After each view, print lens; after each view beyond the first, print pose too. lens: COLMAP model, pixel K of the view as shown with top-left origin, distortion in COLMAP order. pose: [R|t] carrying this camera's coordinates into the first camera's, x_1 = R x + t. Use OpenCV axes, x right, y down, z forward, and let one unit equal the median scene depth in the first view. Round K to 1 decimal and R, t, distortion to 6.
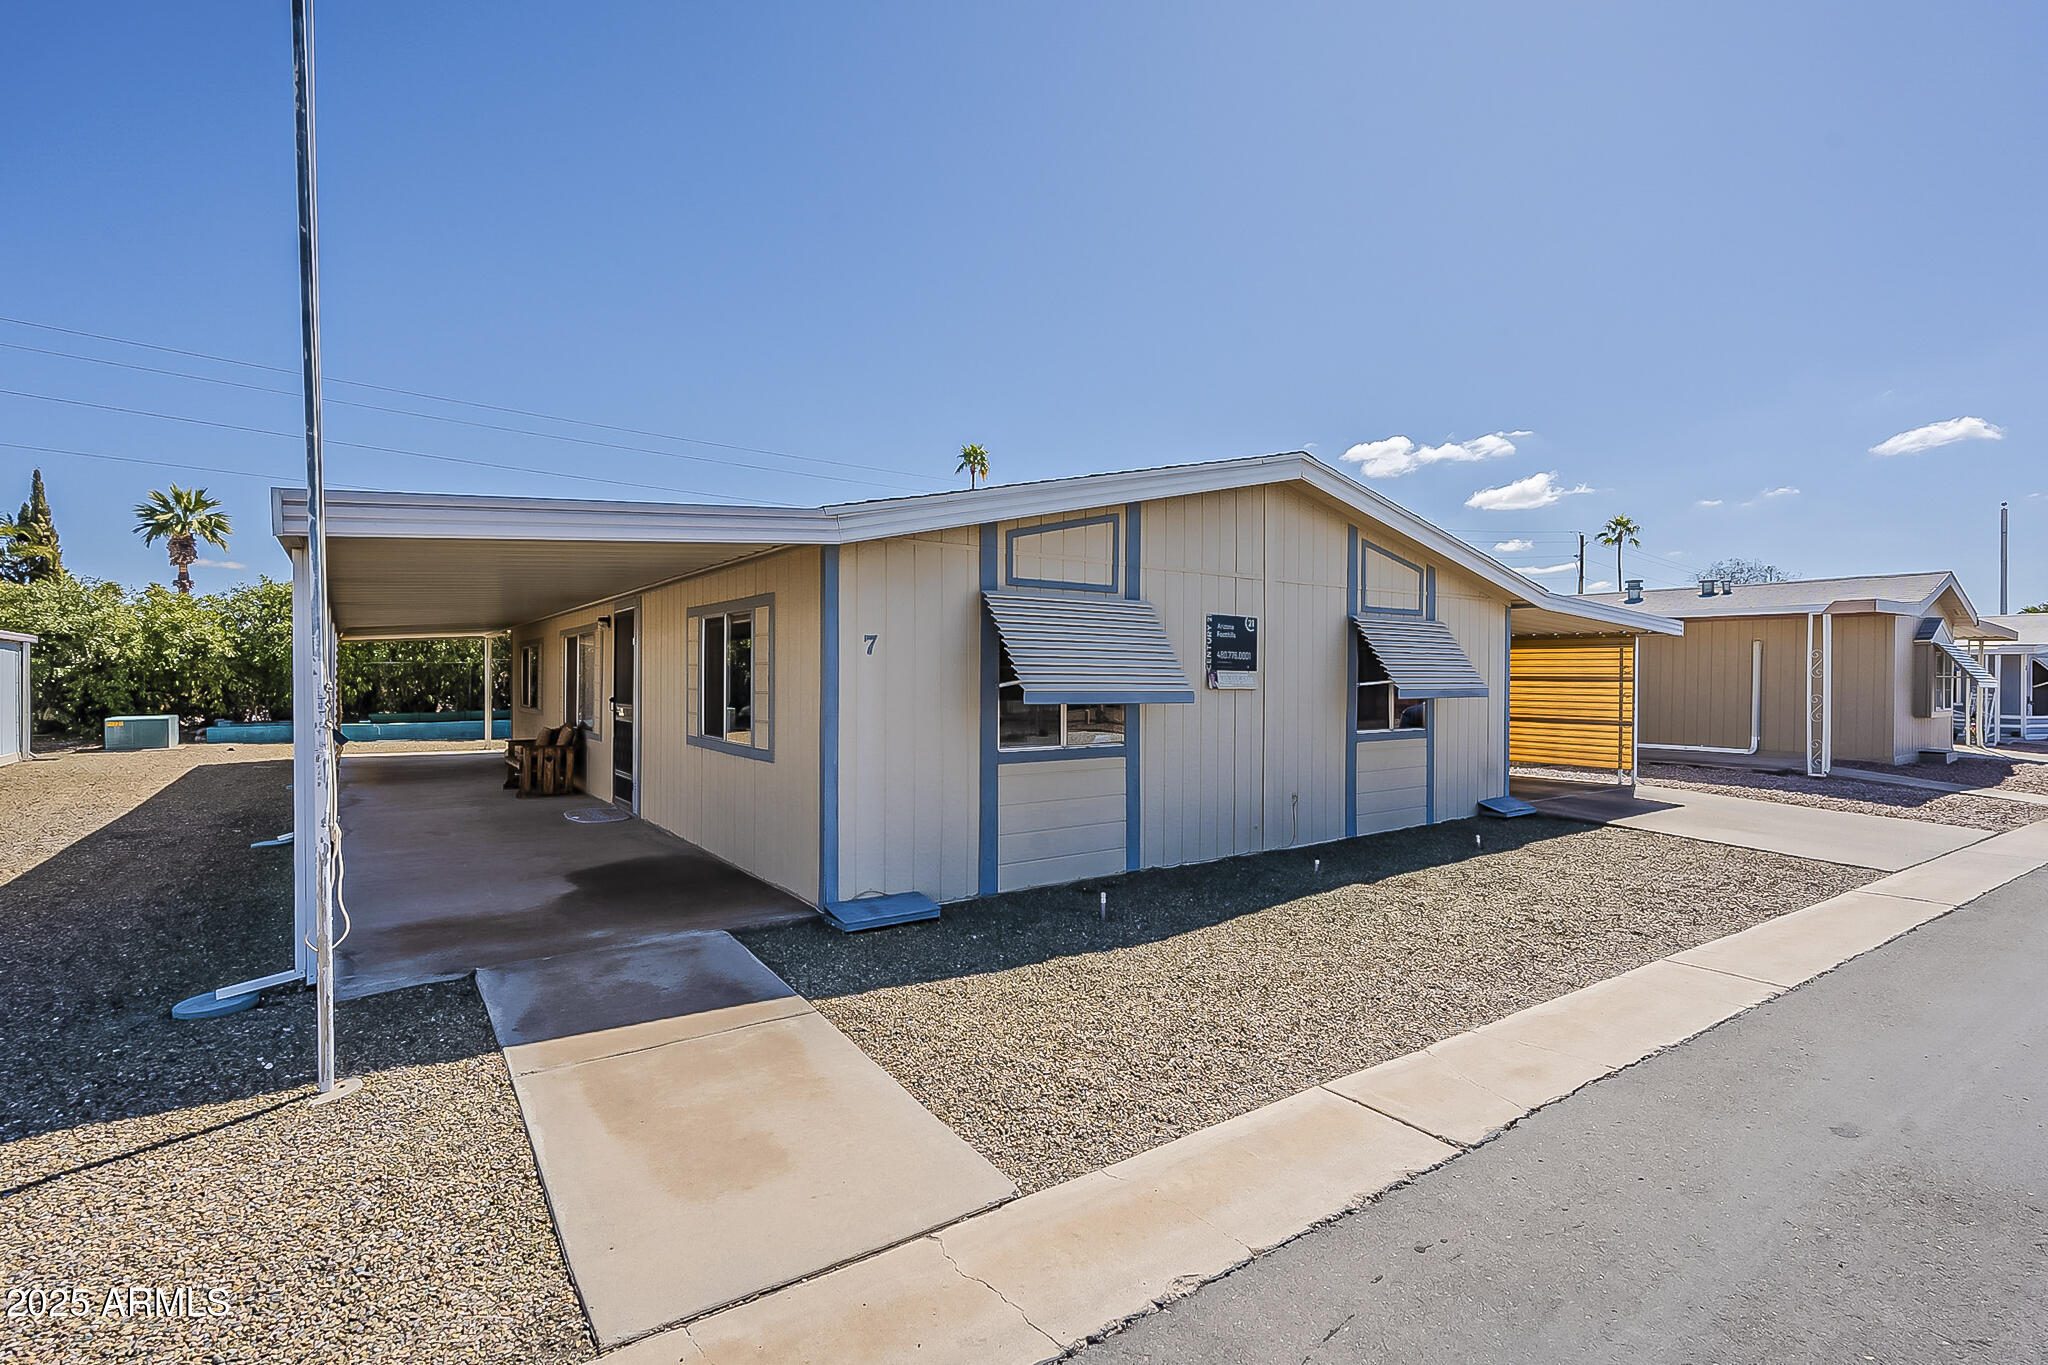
lens RADIAL K [[974.7, 0, 1024.0], [0, 974.7, 682.5], [0, 0, 1]] dist [-0.000133, -0.000565]
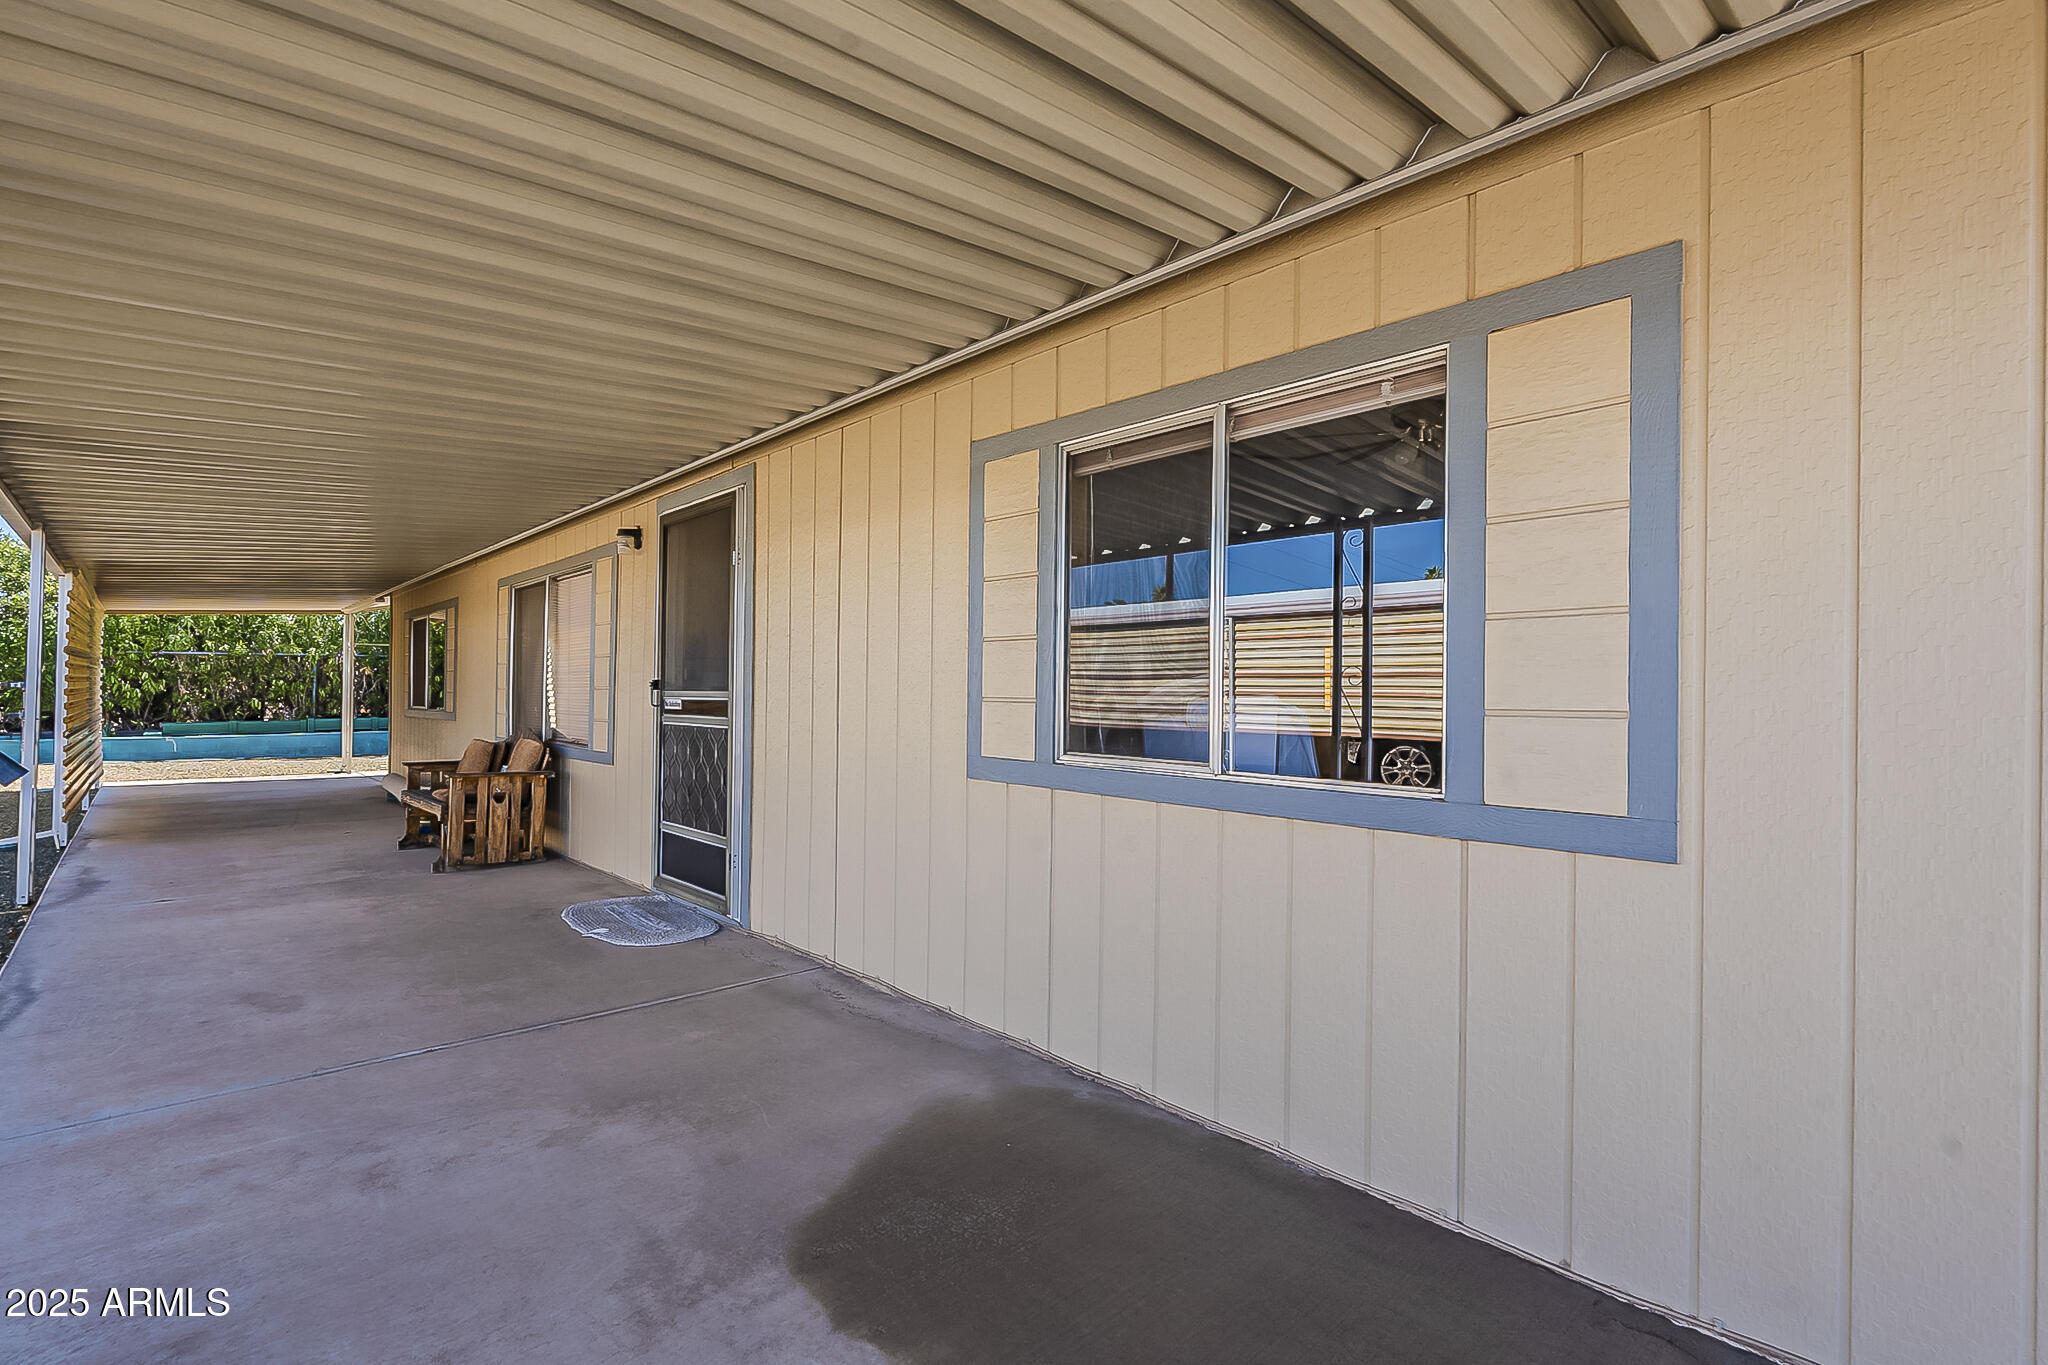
lens RADIAL K [[910.9, 0, 1024.0], [0, 910.9, 682.5], [0, 0, 1]] dist [-0.000456, 0.000072]
pose [[0.988073, 0.004790, 0.153914, -0.219095], [-0.002403, 0.999874, -0.015689, 0.017047], [-0.153970, 0.015132, 0.987960, 0.358326]]
